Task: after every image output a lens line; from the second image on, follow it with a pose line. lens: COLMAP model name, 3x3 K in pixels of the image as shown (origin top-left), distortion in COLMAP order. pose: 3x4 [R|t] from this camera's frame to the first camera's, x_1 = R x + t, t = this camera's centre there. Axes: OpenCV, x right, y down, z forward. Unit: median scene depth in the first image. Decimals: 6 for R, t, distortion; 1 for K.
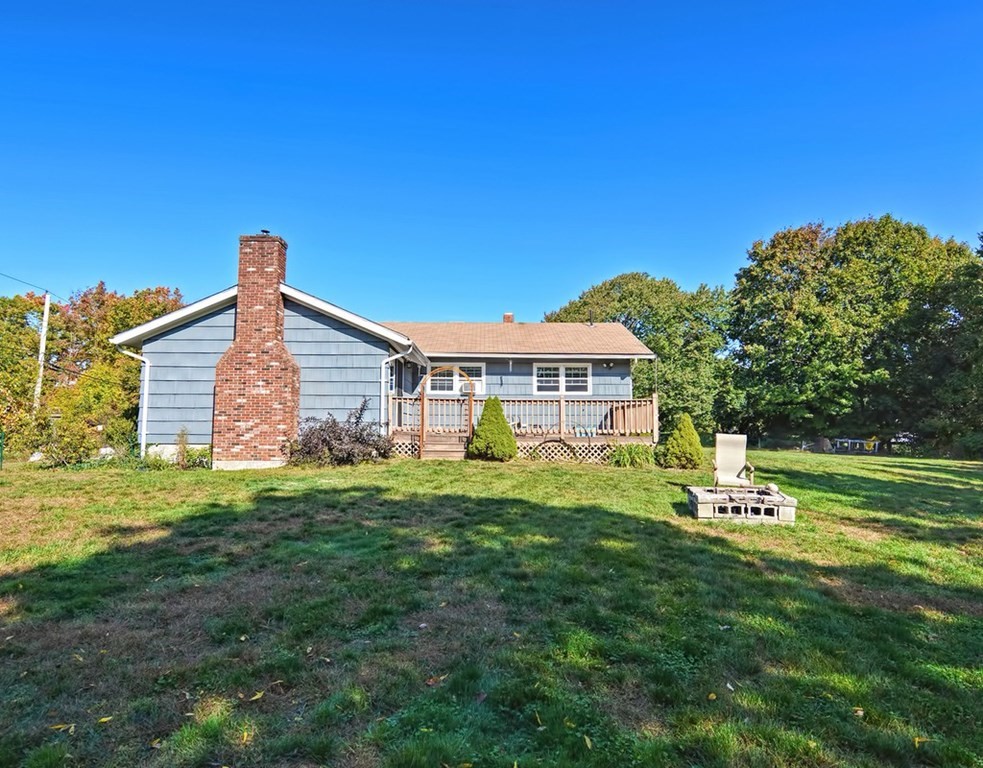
lens RADIAL K [[584.3, 0, 476.8], [0, 584.3, 373.3], [0, 0, 1]] dist [0.000522, -0.016072]
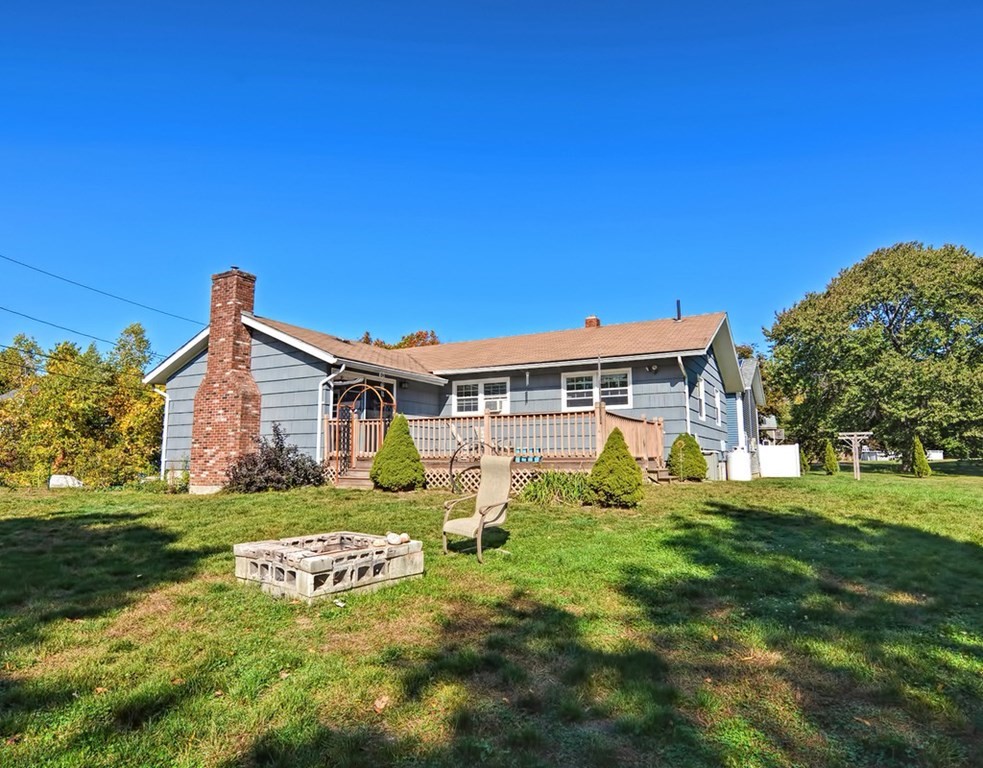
lens RADIAL K [[584.3, 0, 493.4], [0, 584.3, 382.4], [0, 0, 1]] dist [0.000522, -0.016072]
pose [[0.880782, -0.067037, -0.468753, 0.194817], [0.053616, 0.997681, -0.041936, 0.012240], [0.470477, 0.011804, 0.882333, 0.107899]]
